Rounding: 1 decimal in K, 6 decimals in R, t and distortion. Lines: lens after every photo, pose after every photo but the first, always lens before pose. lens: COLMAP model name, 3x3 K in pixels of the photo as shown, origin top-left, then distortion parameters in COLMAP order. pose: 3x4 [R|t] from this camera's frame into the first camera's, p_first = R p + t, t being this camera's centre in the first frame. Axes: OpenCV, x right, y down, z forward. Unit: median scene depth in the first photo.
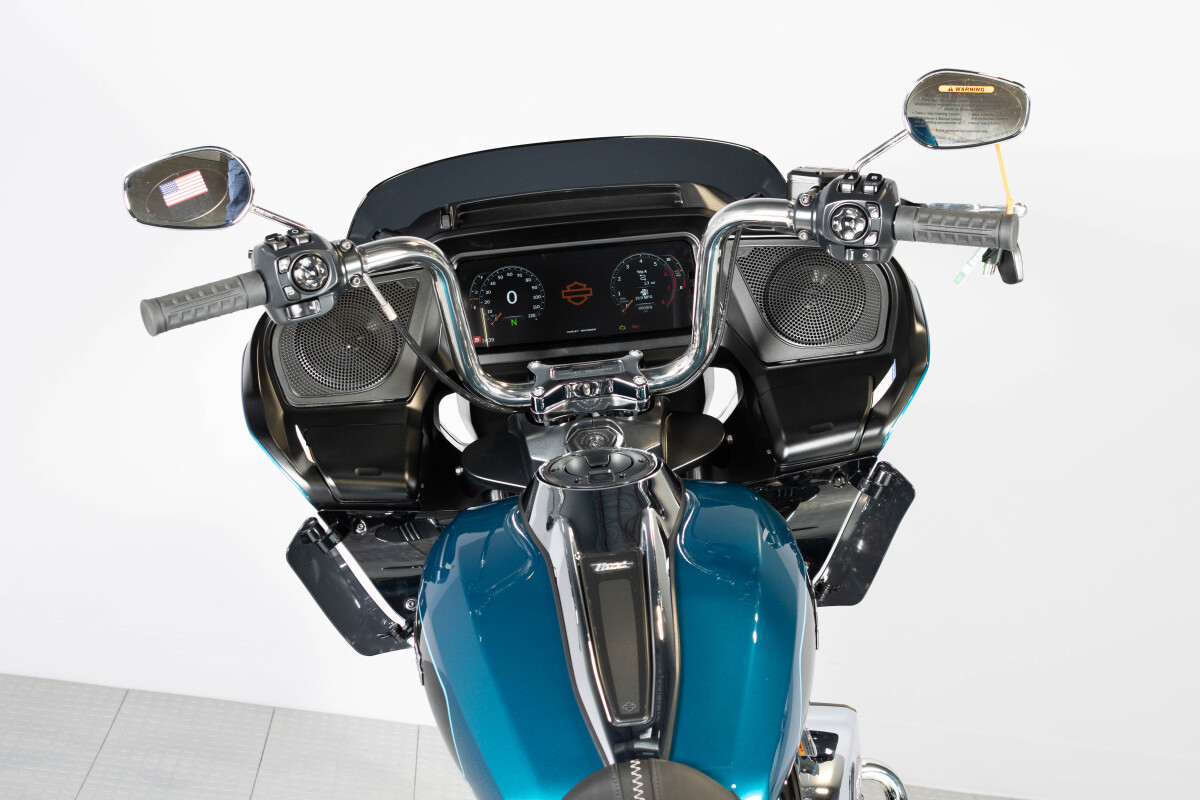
lens RADIAL K [[1874.7, 0, 600.0], [0, 1874.7, 400.0], [0, 0, 1]] dist [-0.029818, 0.024443]
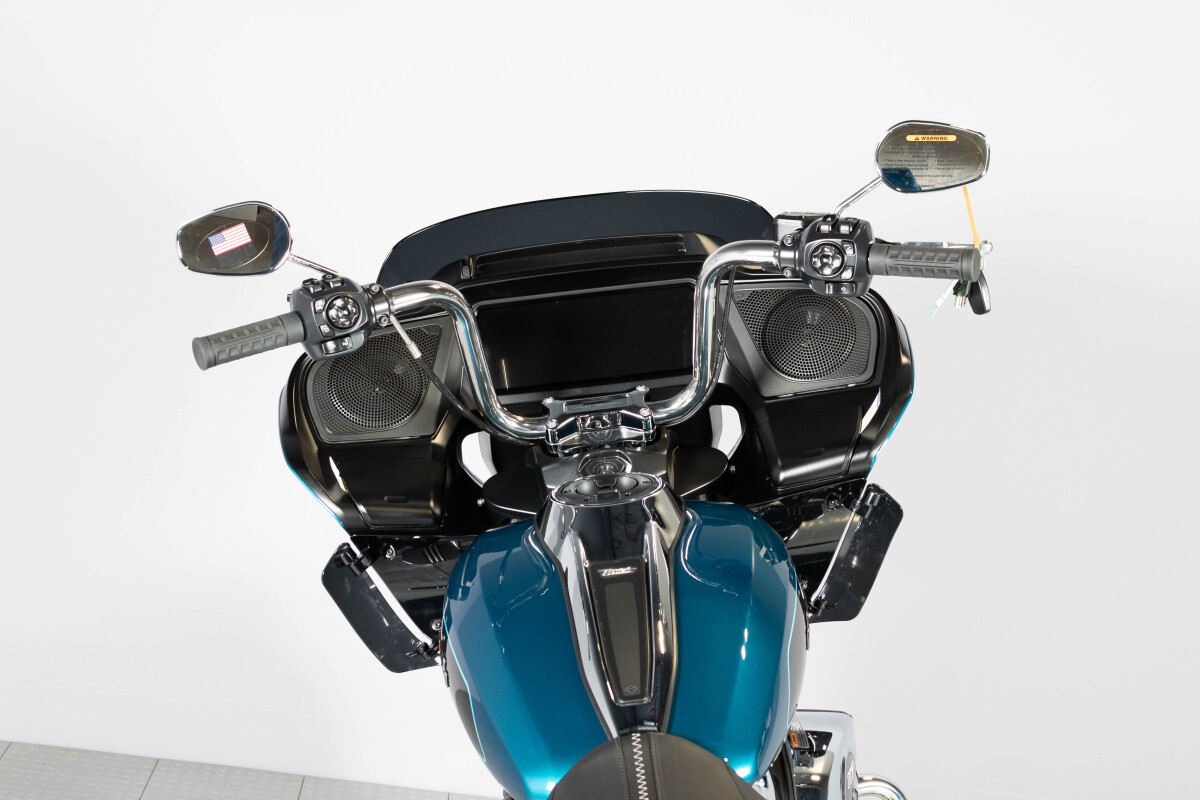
lens RADIAL K [[2162.4, 0, 600.0], [0, 2162.4, 400.0], [0, 0, 1]] dist [-0.032922, -0.059952]
pose [[0.999498, -0.016110, -0.027263, 0.028927], [0.014446, 0.998082, -0.060190, 0.056917], [0.028181, 0.059766, 0.997815, -0.246699]]
